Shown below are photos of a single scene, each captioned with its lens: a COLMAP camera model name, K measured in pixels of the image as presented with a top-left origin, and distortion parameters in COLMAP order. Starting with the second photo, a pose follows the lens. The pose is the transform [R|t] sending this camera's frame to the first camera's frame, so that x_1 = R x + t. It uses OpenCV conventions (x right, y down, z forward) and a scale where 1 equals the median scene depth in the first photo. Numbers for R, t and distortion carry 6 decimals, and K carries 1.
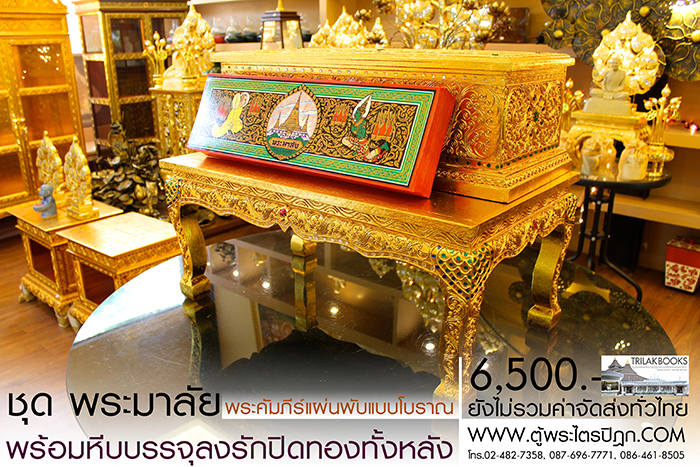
lens RADIAL K [[583.5, 0, 349.2], [0, 583.5, 244.0], [0, 0, 1]] dist [-0.153987, 0.133976]
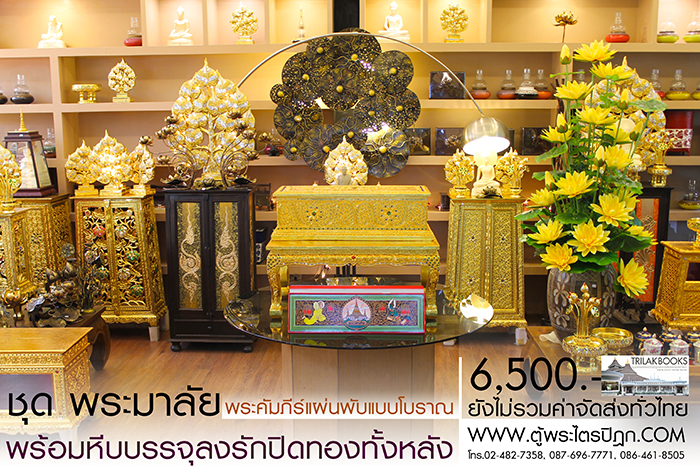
lens RADIAL K [[804.9, 0, 354.6], [0, 804.9, 227.6], [0, 0, 1]] dist [-0.069687, 0.000000]
pose [[0.775282, -0.095042, 0.624423, -0.752484], [0.214408, 0.969512, -0.118642, 0.075356], [-0.594110, 0.225863, 0.772023, -0.555473]]
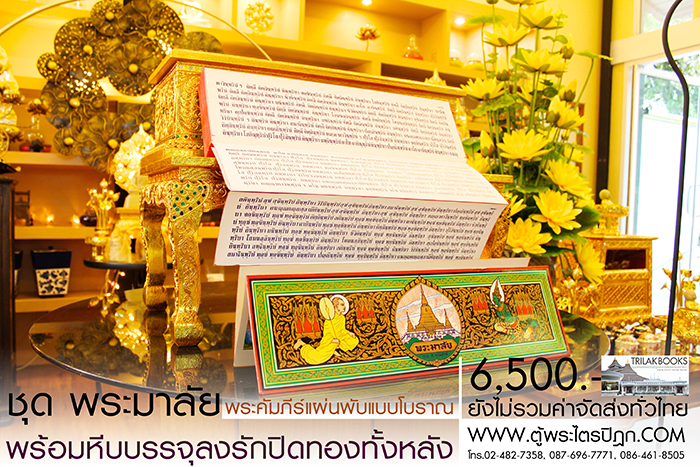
lens RADIAL K [[583.5, 0, 337.9], [0, 583.5, 240.1], [0, 0, 1]] dist [-0.153987, 0.133976]
pose [[0.411451, -0.038609, 0.910614, -0.378230], [0.283721, 0.954887, -0.087710, 0.032592], [-0.866147, 0.294448, 0.403844, 0.205691]]
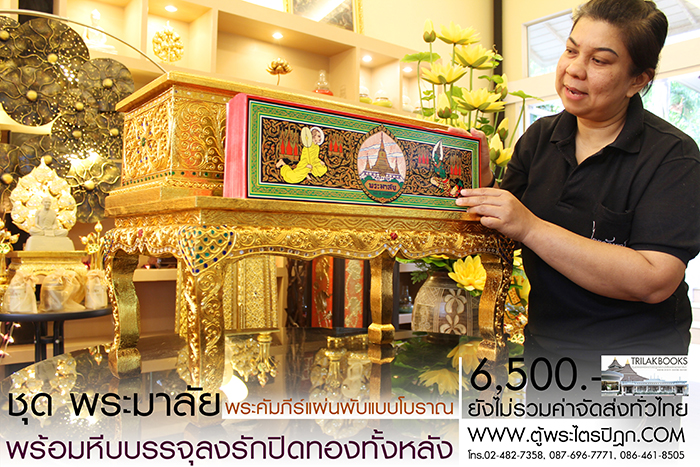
lens RADIAL K [[583.5, 0, 345.1], [0, 583.5, 238.2], [0, 0, 1]] dist [-0.153987, 0.133976]
pose [[0.200572, 0.012021, 0.979605, -0.372361], [0.325650, 0.942248, -0.078239, -0.004183], [-0.923971, 0.334701, 0.185074, 0.292250]]
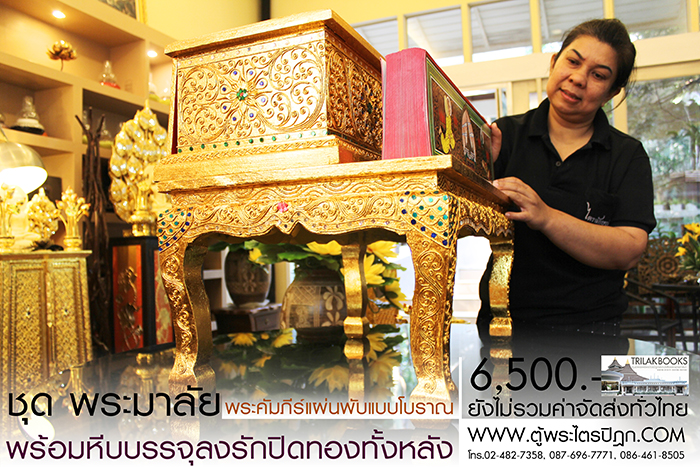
lens RADIAL K [[583.5, 0, 339.9], [0, 583.5, 240.7], [0, 0, 1]] dist [-0.153987, 0.133976]
pose [[-0.296055, 0.027651, 0.954771, -0.340092], [0.355284, 0.931048, 0.083202, -0.072361], [-0.886637, 0.363847, -0.285465, 0.517012]]
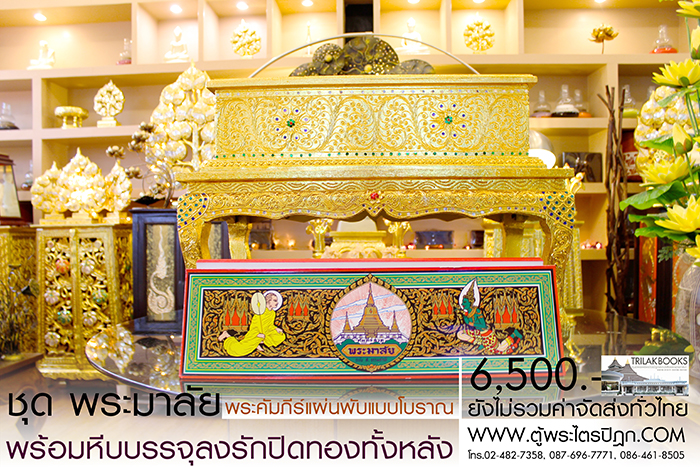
lens RADIAL K [[583.5, 0, 349.9], [0, 583.5, 233.5], [0, 0, 1]] dist [-0.153987, 0.133976]
pose [[0.797684, -0.004507, 0.603058, -0.262857], [0.211061, 0.938819, -0.272162, 0.091924], [-0.564936, 0.344381, 0.749832, 0.084727]]
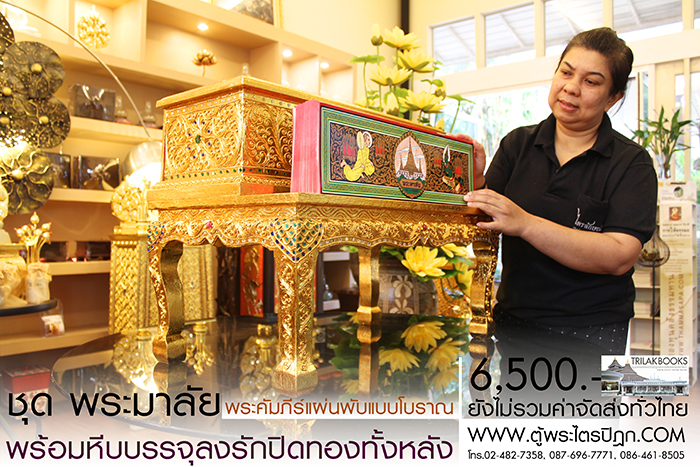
lens RADIAL K [[583.5, 0, 342.0], [0, 583.5, 235.2], [0, 0, 1]] dist [-0.153987, 0.133976]
pose [[0.004520, 0.000005, 0.999990, -0.429301], [0.338474, 0.940974, -0.001534, -0.036258], [-0.940965, 0.338478, 0.004252, 0.382549]]
